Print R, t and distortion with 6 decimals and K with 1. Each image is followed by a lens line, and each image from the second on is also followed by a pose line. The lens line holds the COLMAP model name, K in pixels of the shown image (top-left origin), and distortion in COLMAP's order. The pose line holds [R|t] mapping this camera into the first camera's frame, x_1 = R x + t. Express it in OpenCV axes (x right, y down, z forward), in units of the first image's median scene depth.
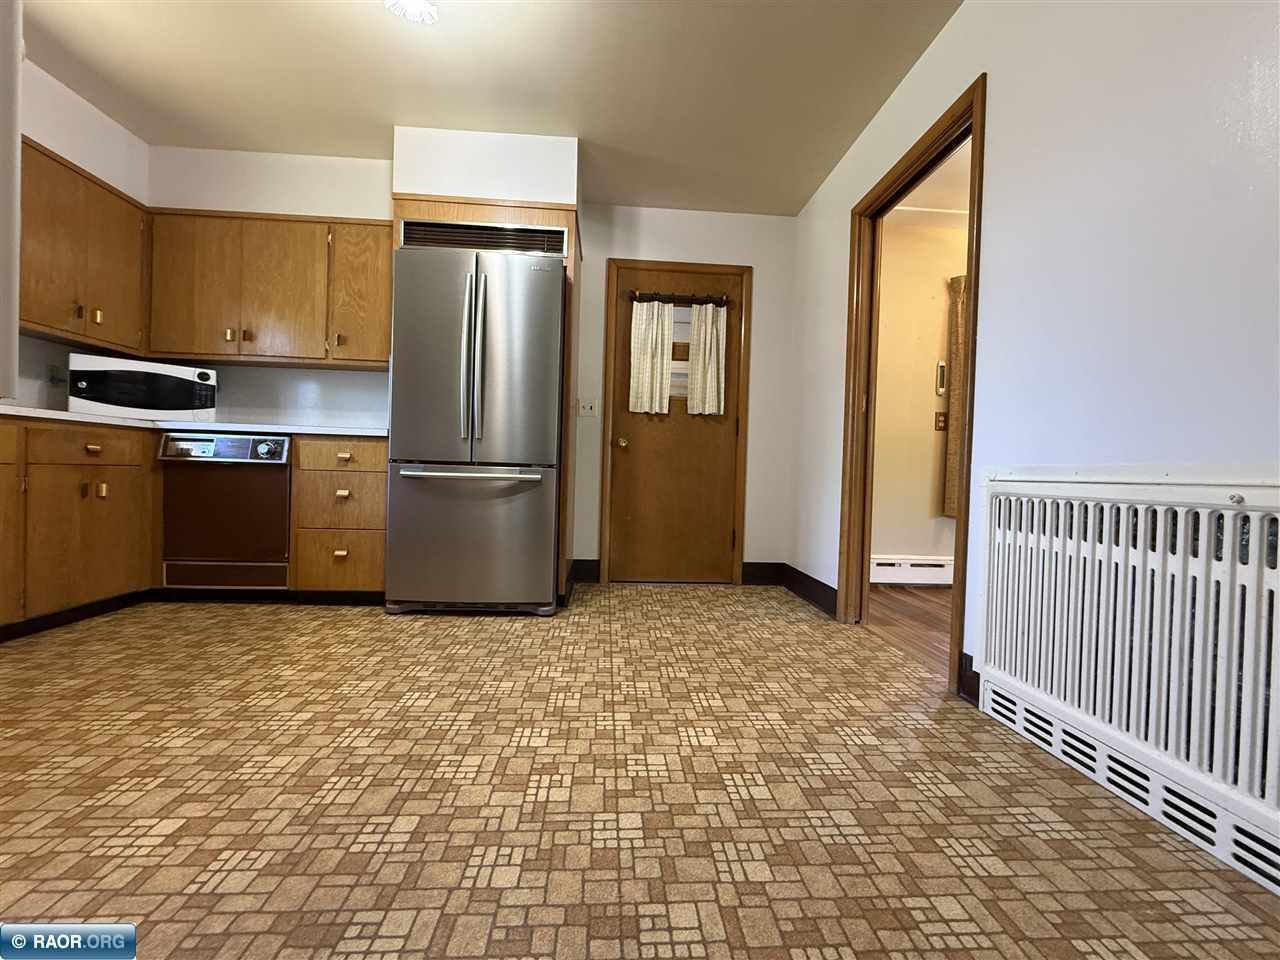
lens RADIAL K [[511.1, 0, 636.8], [0, 511.1, 479.6], [0, 0, 1]] dist [-0.000693, 0.000134]
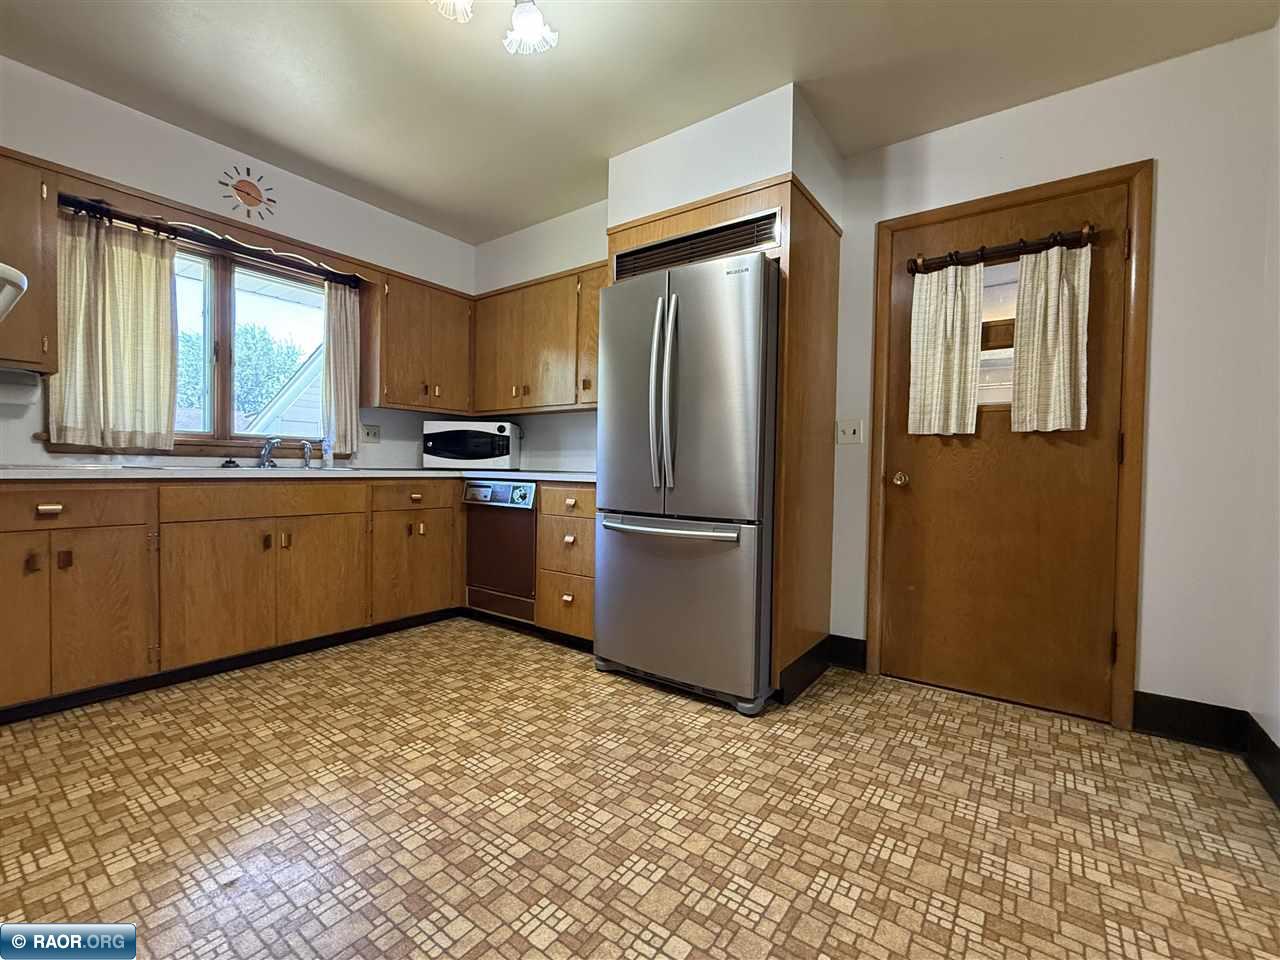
lens RADIAL K [[553.4, 0, 640.3], [0, 553.4, 479.2], [0, 0, 1]] dist [0.000097, -0.000310]
pose [[0.769201, -0.003959, -0.638995, 0.280876], [-0.003909, 0.999933, -0.010901, -0.096069], [0.638996, 0.010883, 0.769133, 0.293926]]
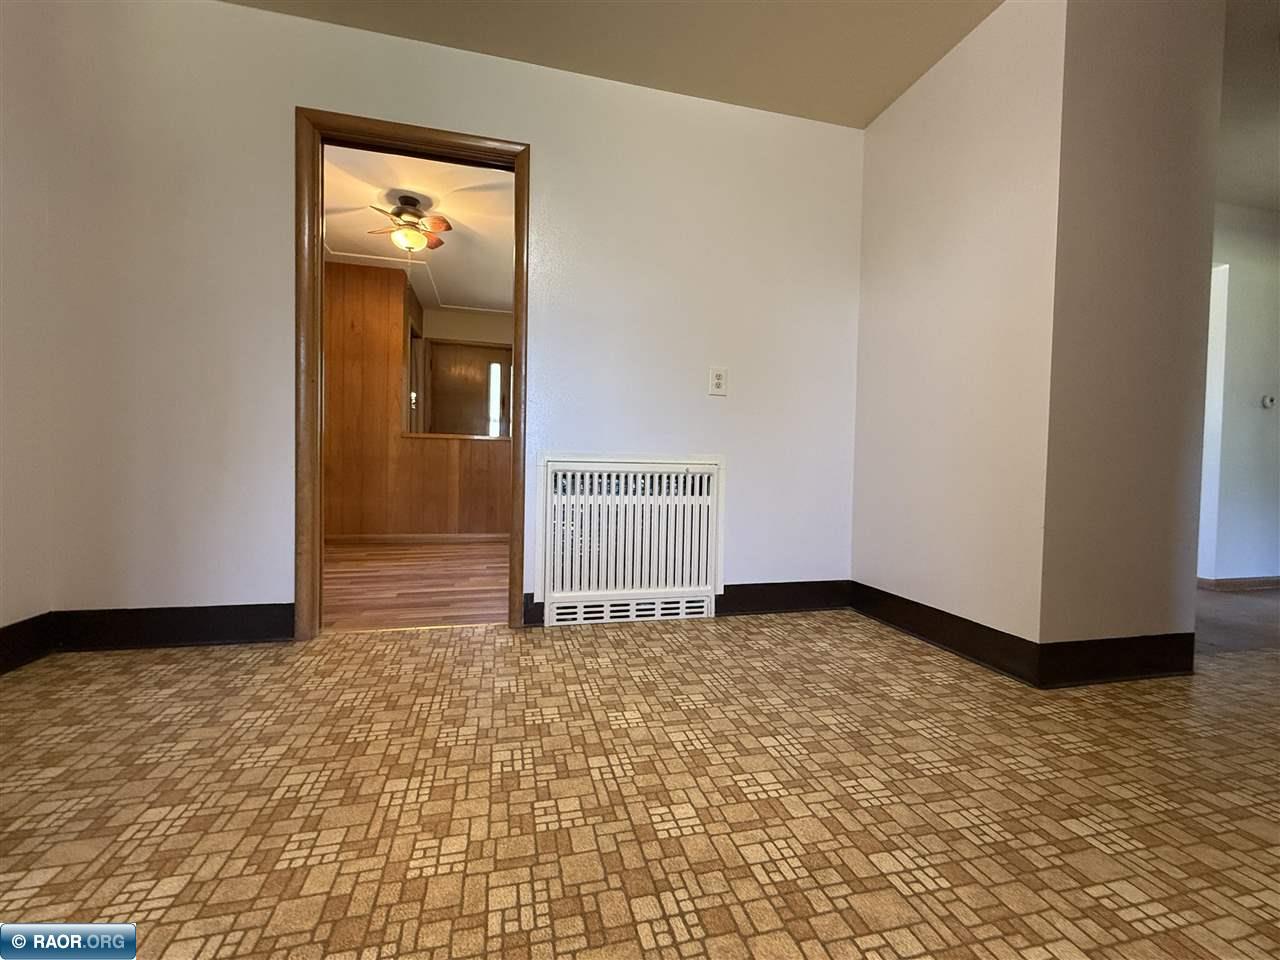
lens RADIAL K [[553.4, 0, 641.8], [0, 553.4, 485.8], [0, 0, 1]] dist [0.000097, -0.000310]
pose [[-0.187213, -0.068093, 0.979956, -0.625510], [-0.010588, 0.997676, 0.067302, -0.026117], [-0.982262, 0.002224, -0.187499, 0.780459]]
